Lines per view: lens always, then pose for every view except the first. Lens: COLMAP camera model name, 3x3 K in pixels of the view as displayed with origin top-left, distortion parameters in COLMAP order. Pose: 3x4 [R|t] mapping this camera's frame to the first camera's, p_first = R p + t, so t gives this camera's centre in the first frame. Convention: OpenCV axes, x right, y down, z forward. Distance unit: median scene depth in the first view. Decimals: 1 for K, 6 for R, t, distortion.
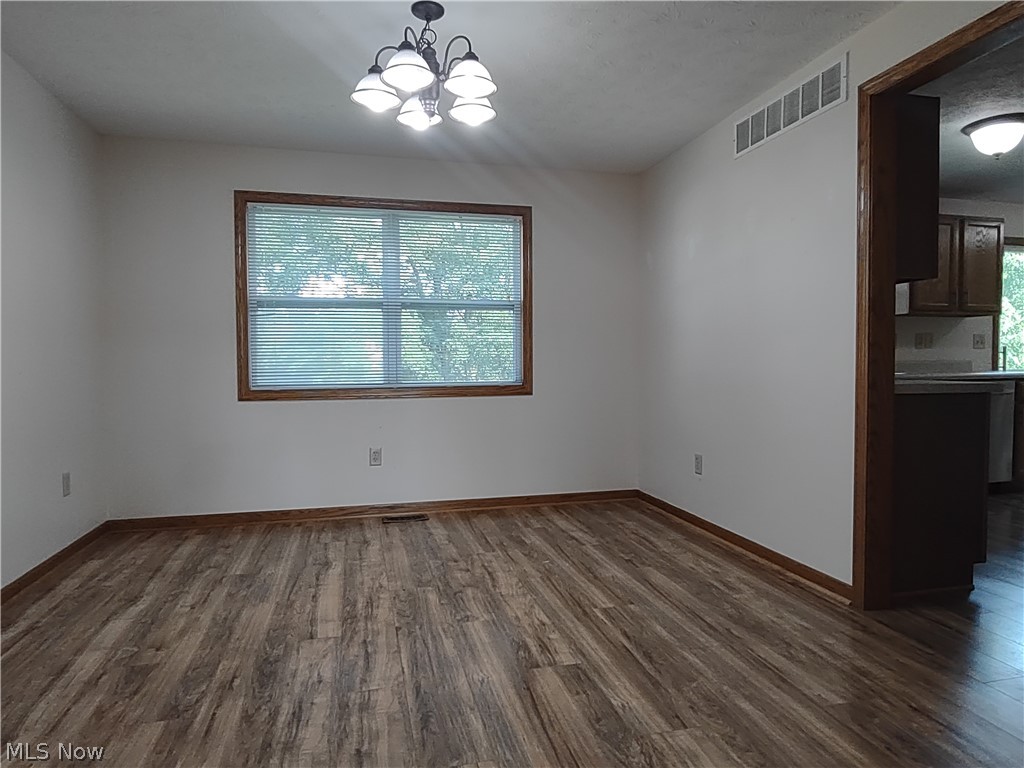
lens RADIAL K [[635.0, 0, 512.0], [0, 635.0, 384.0], [0, 0, 1]] dist [-0.000636, -0.000391]
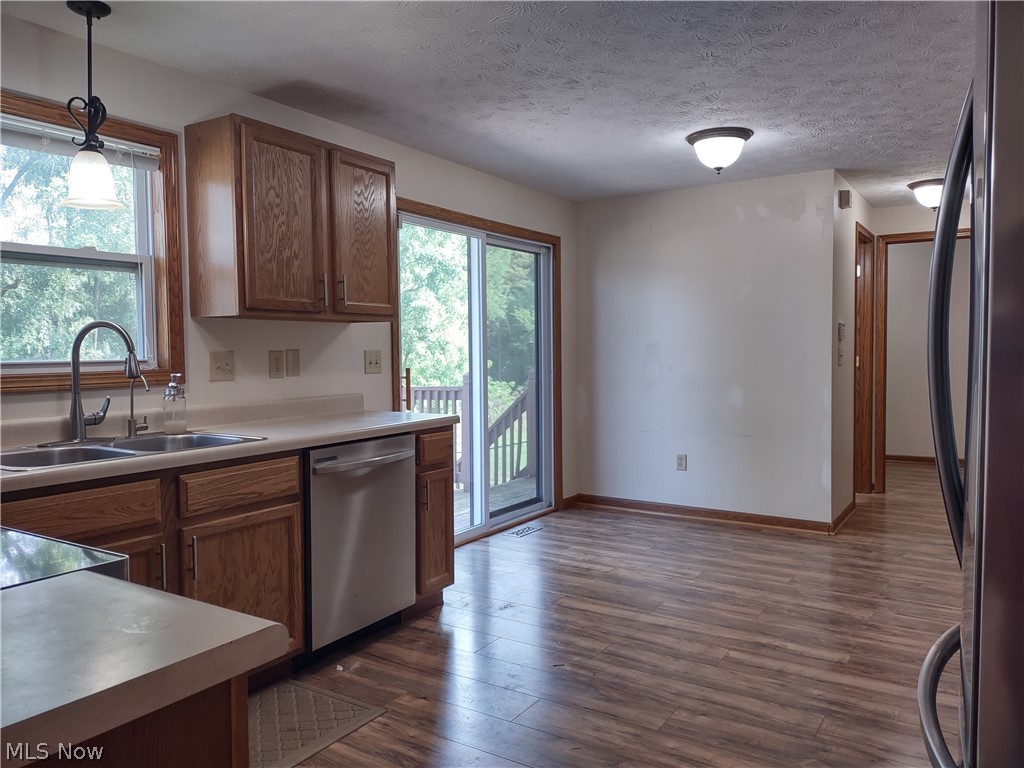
lens RADIAL K [[758.8, 0, 512.0], [0, 758.8, 384.0], [0, 0, 1]] dist [0.100448, -0.174171]
pose [[0.728328, -0.030445, 0.684553, 0.338818], [0.027183, 0.999510, 0.015530, -0.055833], [-0.684690, 0.007297, 0.728798, 0.379611]]
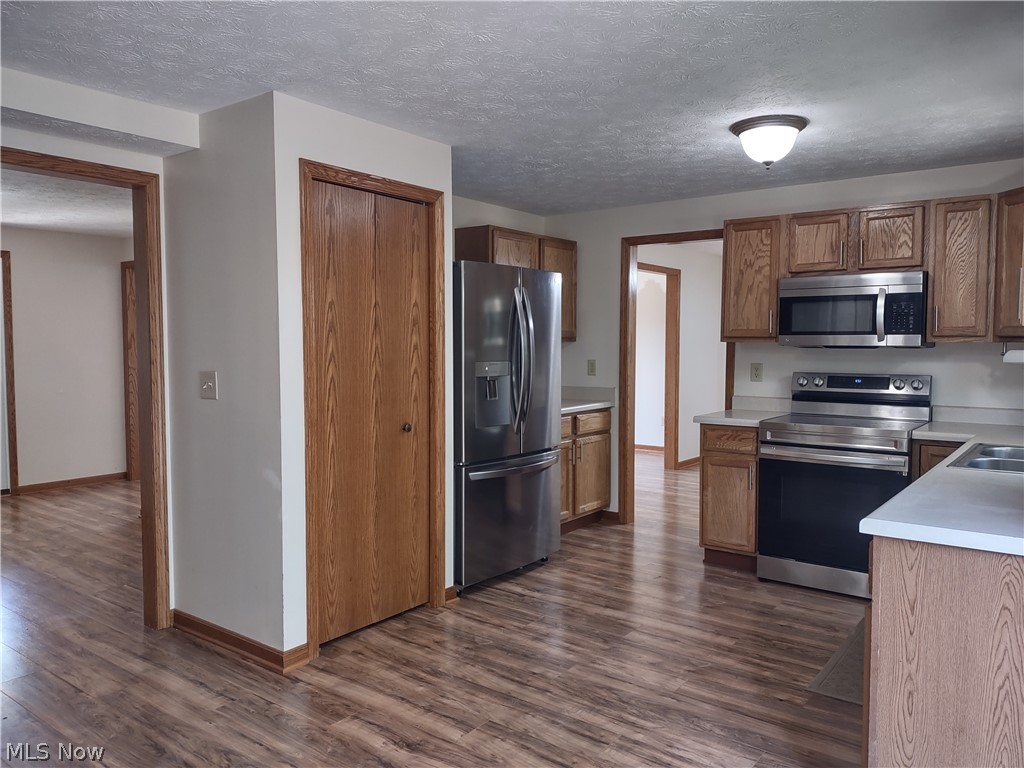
lens RADIAL K [[758.8, 0, 512.0], [0, 758.8, 384.0], [0, 0, 1]] dist [0.100448, -0.174171]
pose [[-0.778558, 0.038290, -0.626403, 1.136518], [-0.019235, 0.996212, 0.084803, -0.111155], [0.627277, 0.078072, -0.774873, 1.090285]]
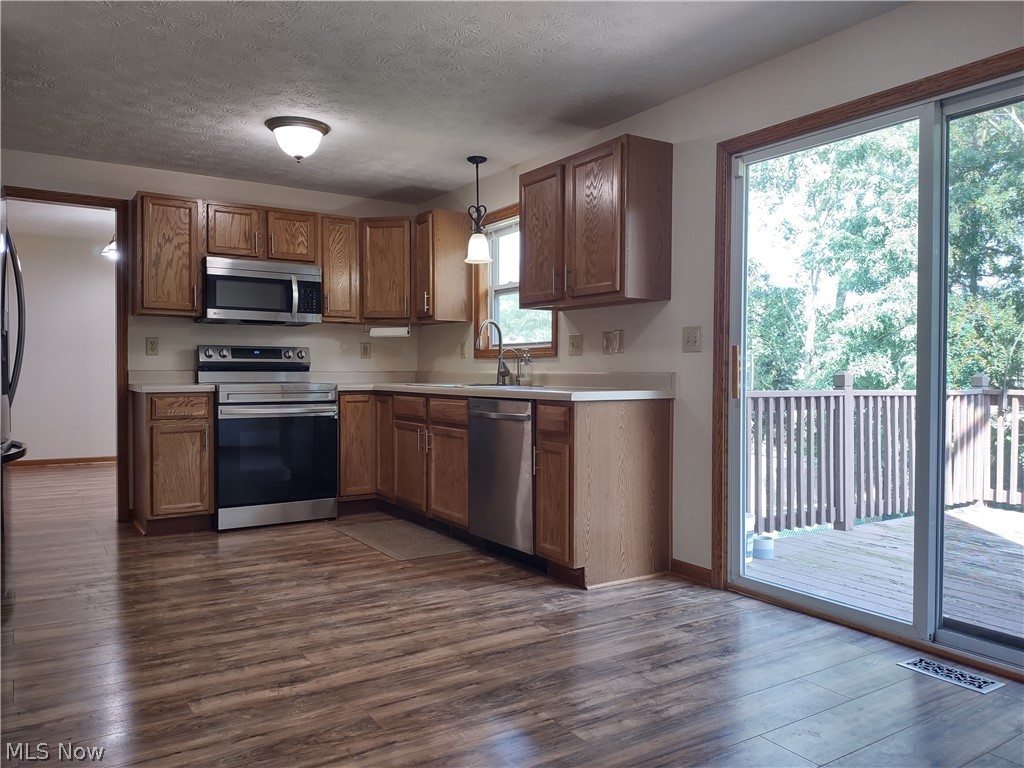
lens RADIAL K [[758.8, 0, 512.0], [0, 758.8, 384.0], [0, 0, 1]] dist [0.100448, -0.174171]
pose [[0.322620, 0.024585, -0.946209, 1.375872], [-0.037896, 0.999197, 0.013040, -0.031811], [0.945770, 0.031650, 0.323292, 0.652757]]
